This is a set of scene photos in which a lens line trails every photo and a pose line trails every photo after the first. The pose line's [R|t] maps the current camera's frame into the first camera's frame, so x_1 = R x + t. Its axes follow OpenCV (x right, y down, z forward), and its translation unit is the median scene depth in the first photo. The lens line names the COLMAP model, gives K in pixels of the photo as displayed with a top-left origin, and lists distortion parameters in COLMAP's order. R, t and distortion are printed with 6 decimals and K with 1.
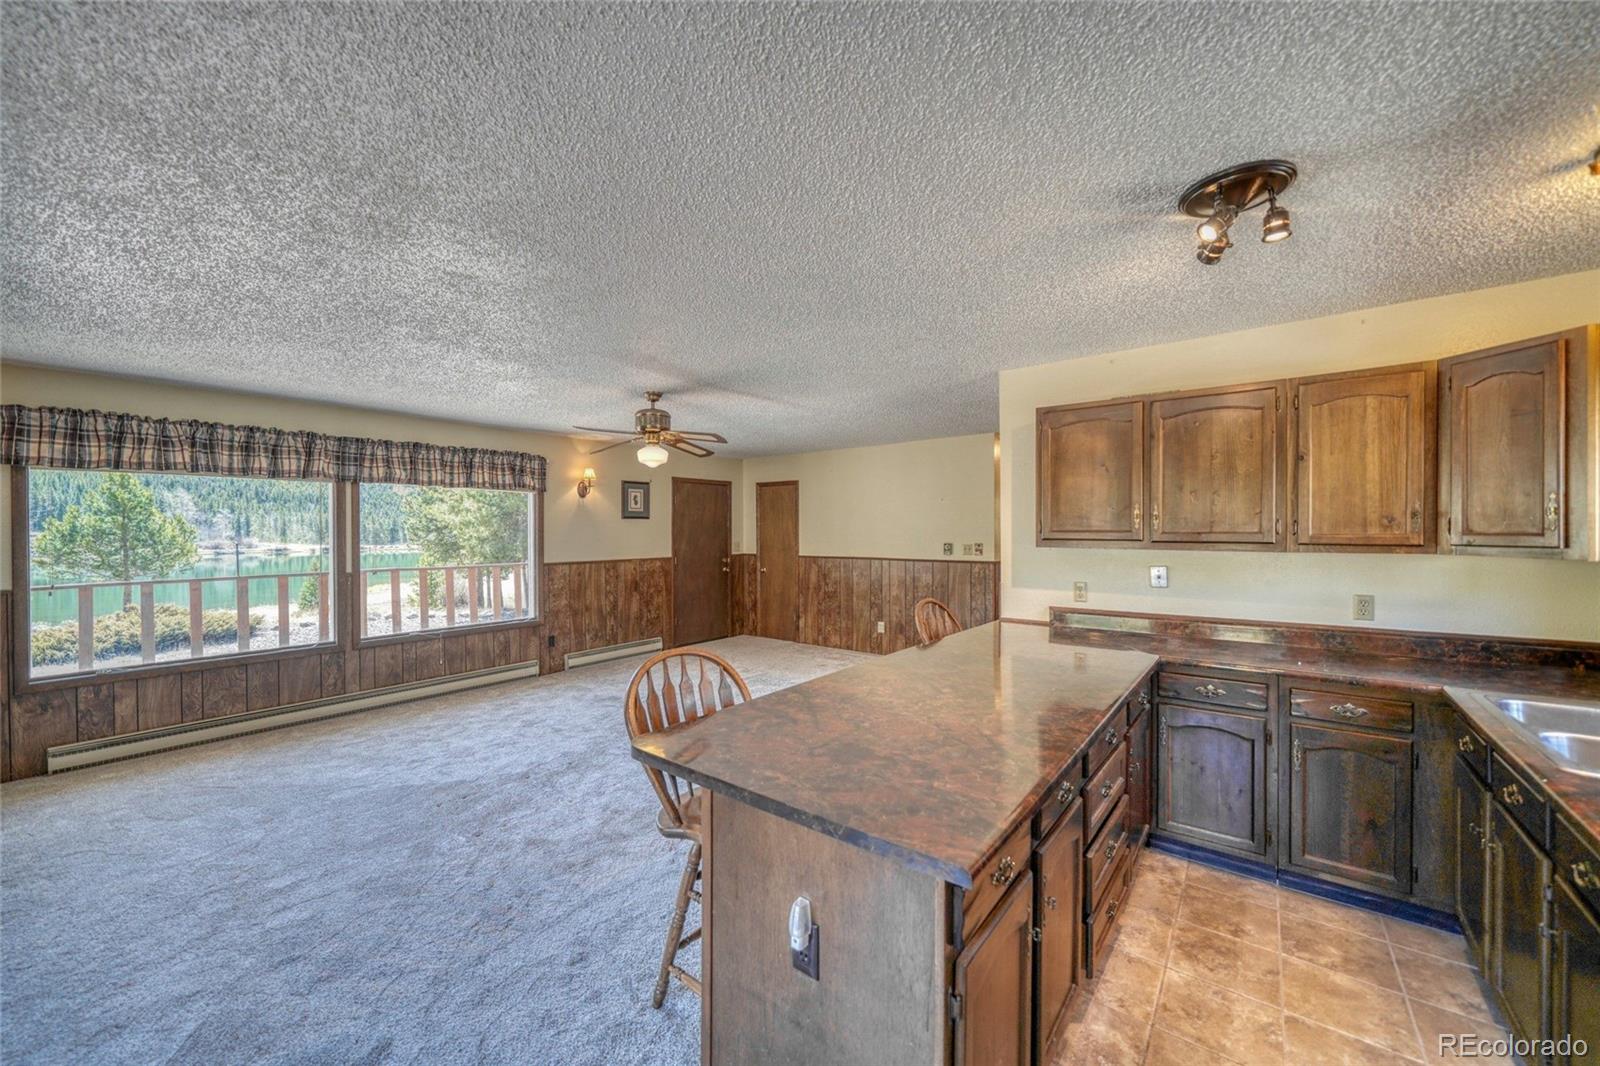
lens RADIAL K [[604.1, 0, 790.3], [0, 604.1, 535.4], [0, 0, 1]] dist [-0.001445, -0.000256]
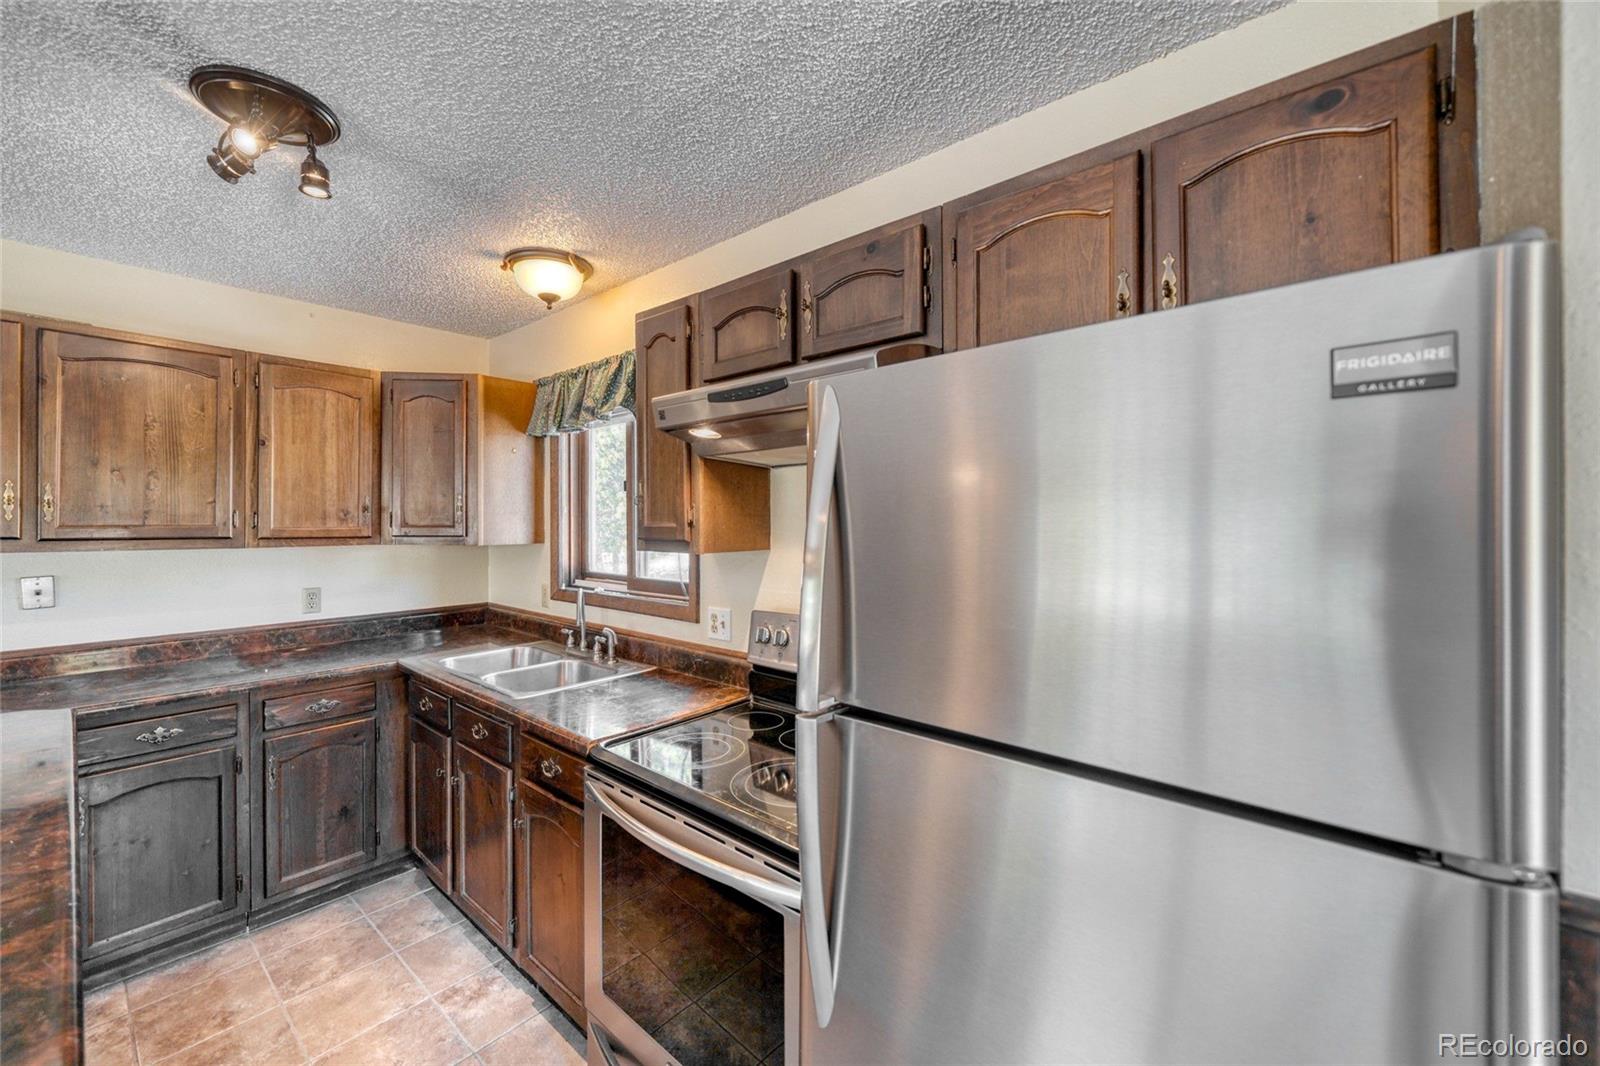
lens RADIAL K [[624.2, 0, 787.8], [0, 624.2, 522.7], [0, 0, 1]] dist [-0.001742, -0.000024]
pose [[0.040374, 0.003947, 0.999177, -0.034323], [0.008640, 0.999953, -0.004299, 0.001196], [-0.999147, 0.008806, 0.040338, 0.112281]]
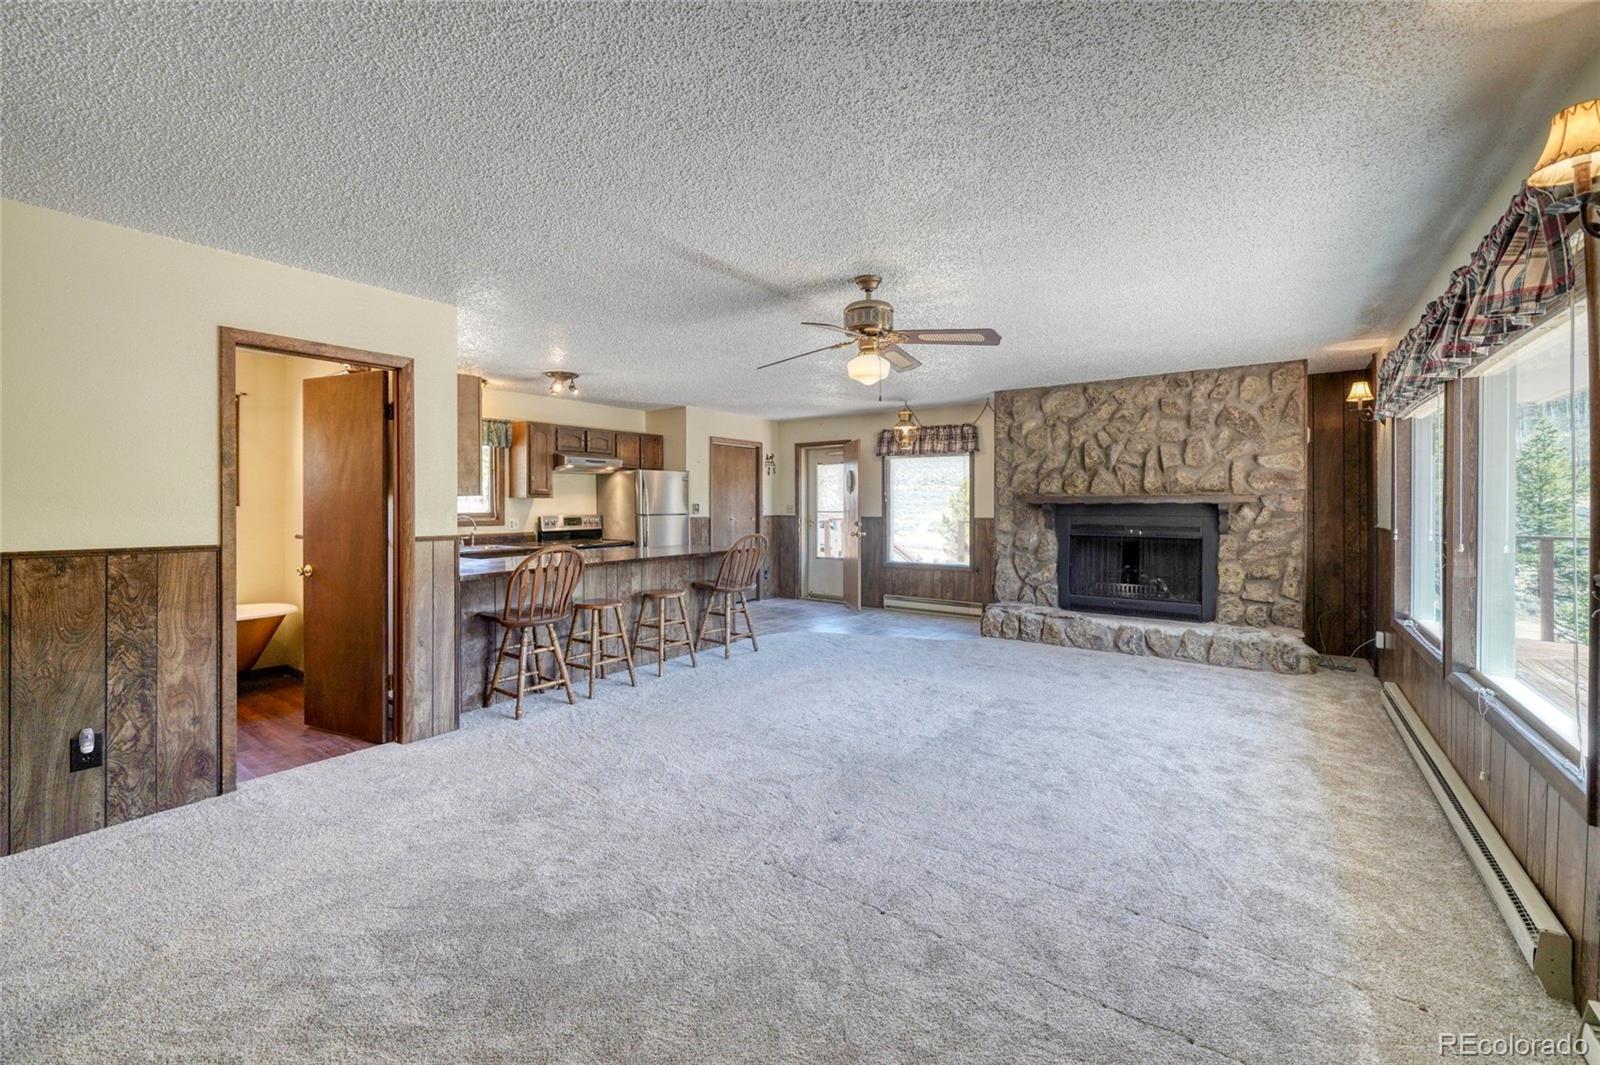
lens RADIAL K [[660.6, 0, 779.9], [0, 660.6, 504.2], [0, 0, 1]] dist [-0.002522, -0.000170]
pose [[-0.999414, 0.004637, -0.033905, -0.104343], [0.004242, 0.999922, 0.011723, 0.019100], [0.033957, 0.011572, -0.999356, 1.865338]]
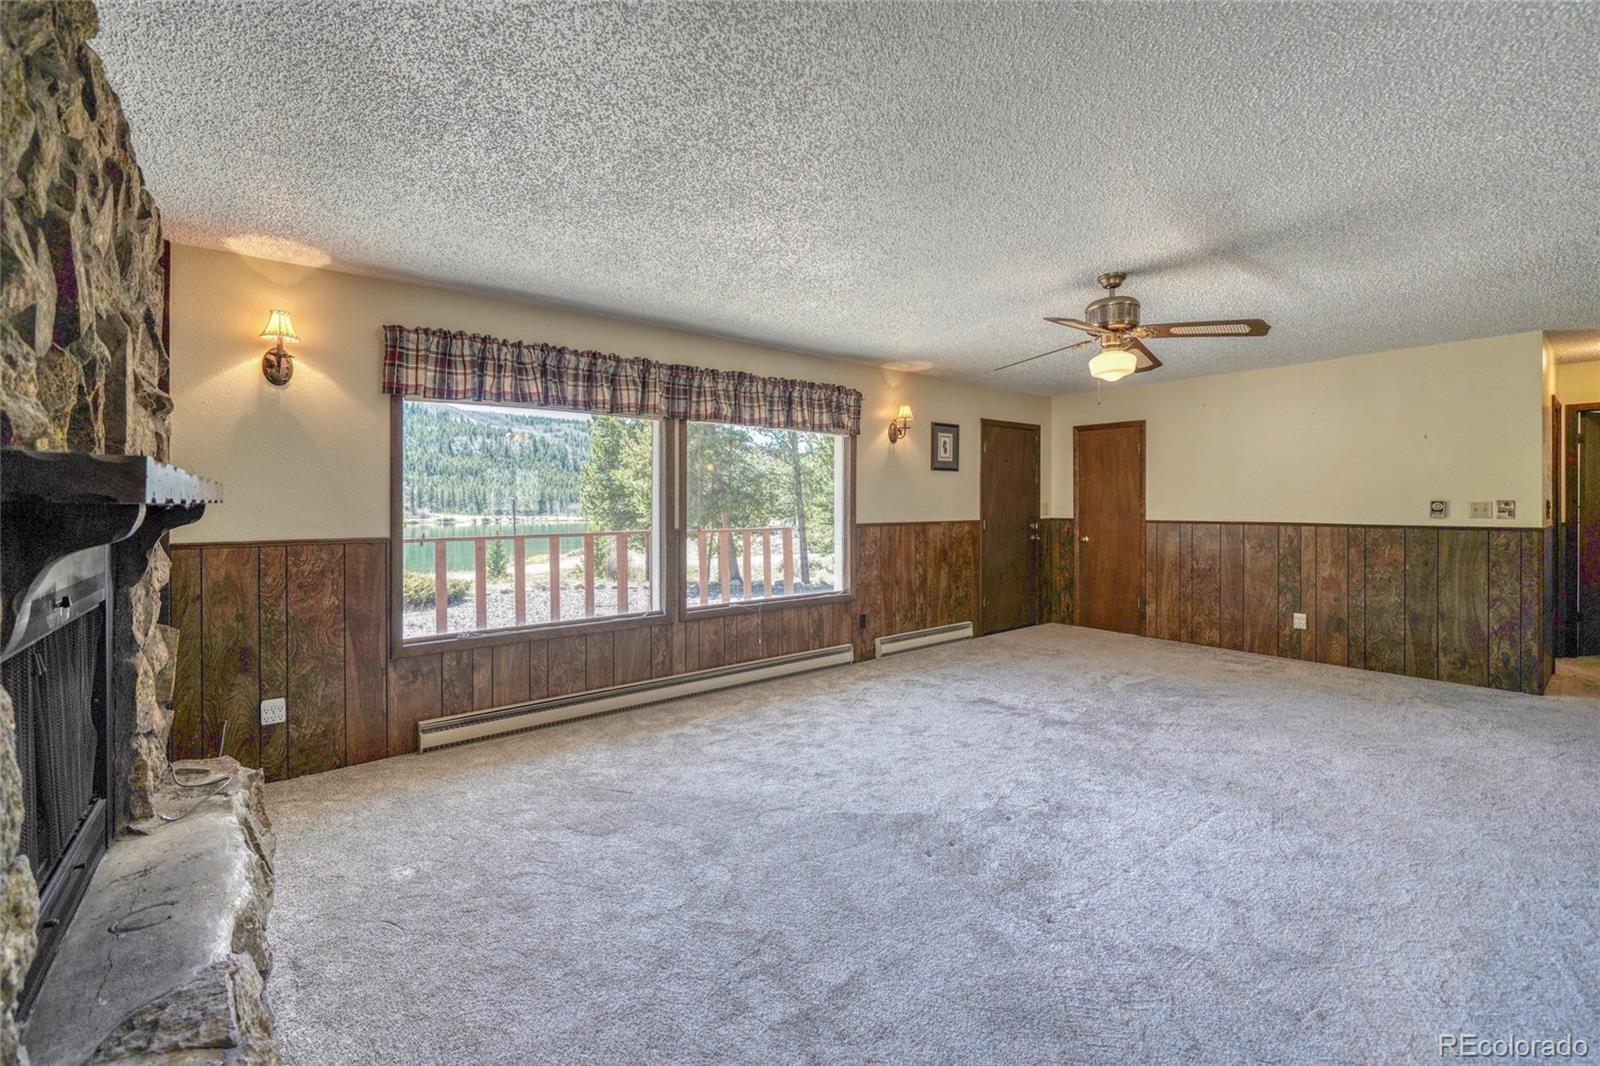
lens RADIAL K [[668.7, 0, 778.8], [0, 668.7, 504.9], [0, 0, 1]] dist [-0.001988, -0.000295]
pose [[0.972138, 0.003066, -0.234387, -0.443577], [-0.004346, 0.999978, -0.004945, 0.038468], [0.234367, 0.005826, 0.972131, 0.162532]]
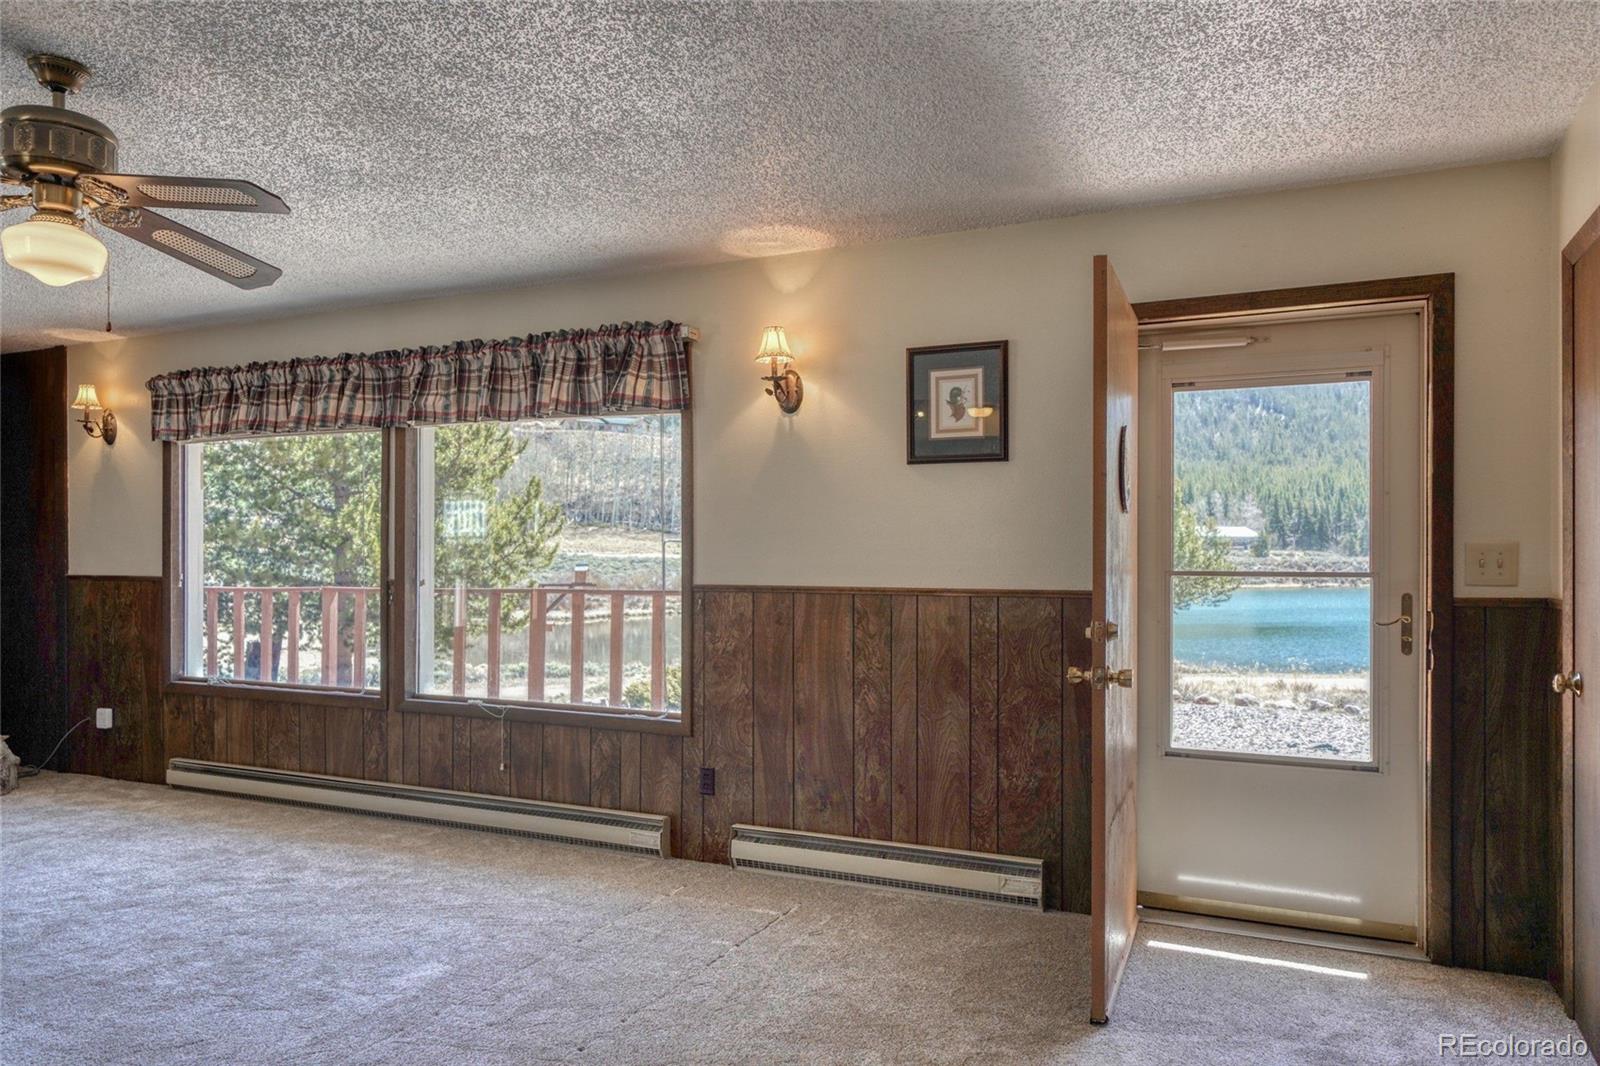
lens RADIAL K [[1116.9, 0, 786.3], [0, 1116.9, 556.1], [0, 0, 1]] dist [0.001460, 0.001675]
pose [[0.224482, 0.008196, -0.974444, 0.501796], [-0.011417, 0.999918, 0.005780, 0.032247], [0.974411, 0.009827, 0.224558, 1.323379]]
